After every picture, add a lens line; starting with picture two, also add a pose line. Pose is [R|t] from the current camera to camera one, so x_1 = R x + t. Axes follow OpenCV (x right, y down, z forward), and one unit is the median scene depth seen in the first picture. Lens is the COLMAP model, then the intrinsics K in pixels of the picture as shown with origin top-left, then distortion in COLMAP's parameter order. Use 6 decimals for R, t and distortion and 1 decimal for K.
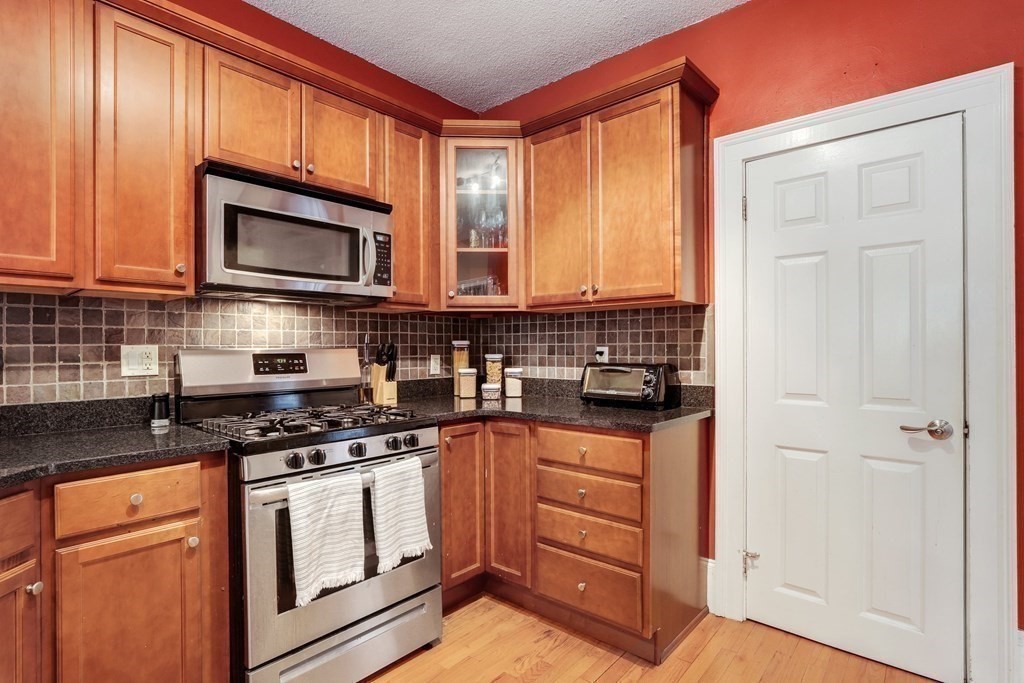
lens RADIAL K [[502.5, 0, 515.0], [0, 502.5, 349.1], [0, 0, 1]] dist [-0.022065, 0.004663]
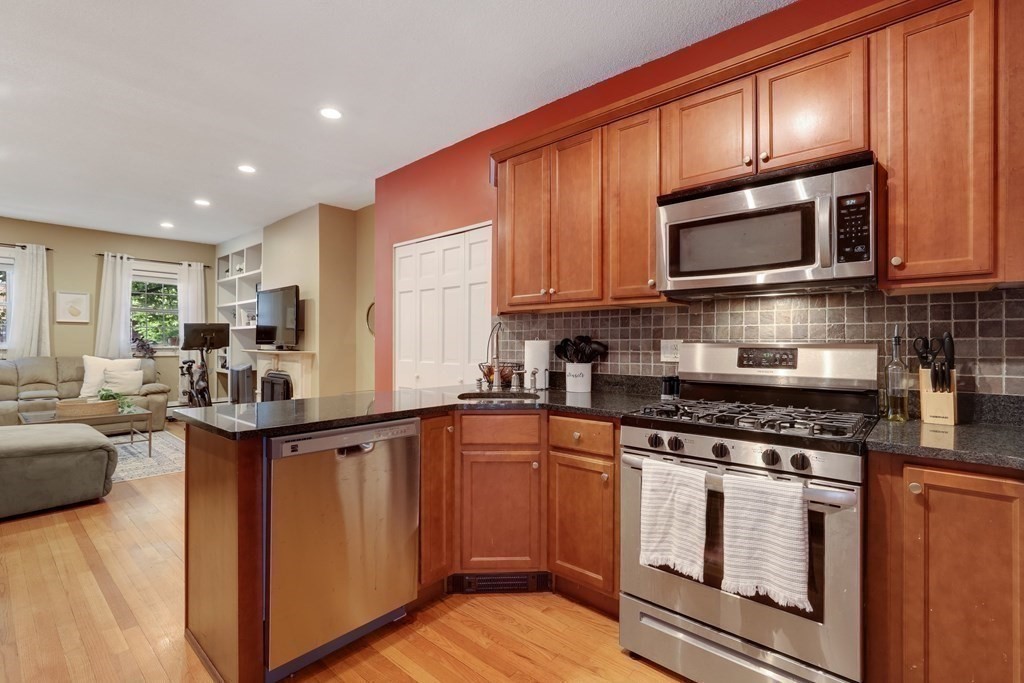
lens RADIAL K [[468.6, 0, 516.0], [0, 468.6, 343.4], [0, 0, 1]] dist [-0.022347, 0.008647]
pose [[-0.000705, 0.008135, -0.999967, 0.453979], [-0.006075, 0.999948, 0.008140, -0.004602], [0.999981, 0.006080, -0.000655, 0.486304]]
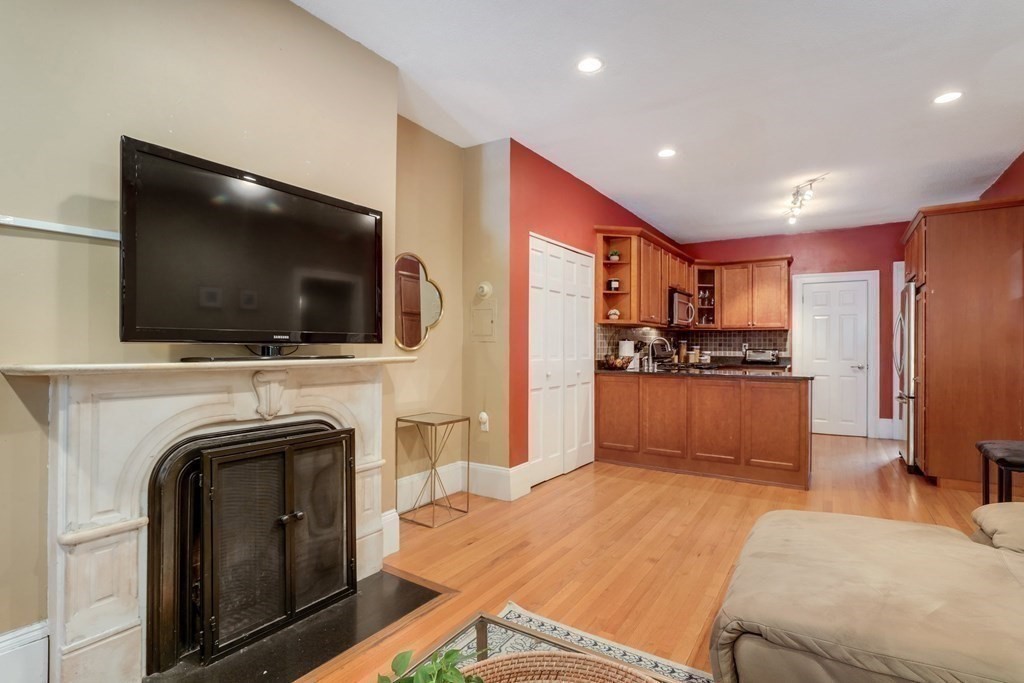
lens RADIAL K [[502.5, 0, 511.3], [0, 502.5, 346.6], [0, 0, 1]] dist [-0.022065, 0.004663]
pose [[0.990097, 0.008493, 0.140131, -1.727717], [-0.008096, 0.999961, -0.003404, 0.036919], [-0.140154, 0.002236, 0.990127, -1.774843]]
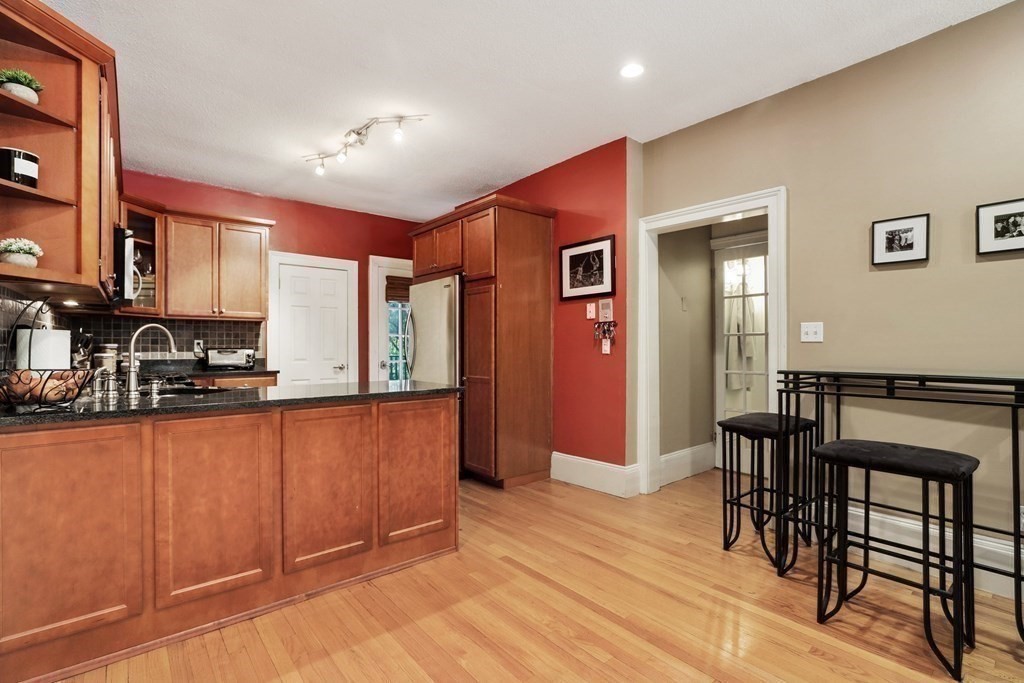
lens RADIAL K [[468.6, 0, 511.8], [0, 468.6, 346.6], [0, 0, 1]] dist [-0.022347, 0.008647]
pose [[0.157232, 0.003438, 0.987556, -1.551153], [0.002672, 0.999989, -0.003907, 0.034201], [-0.987558, 0.003253, 0.157222, -0.449673]]
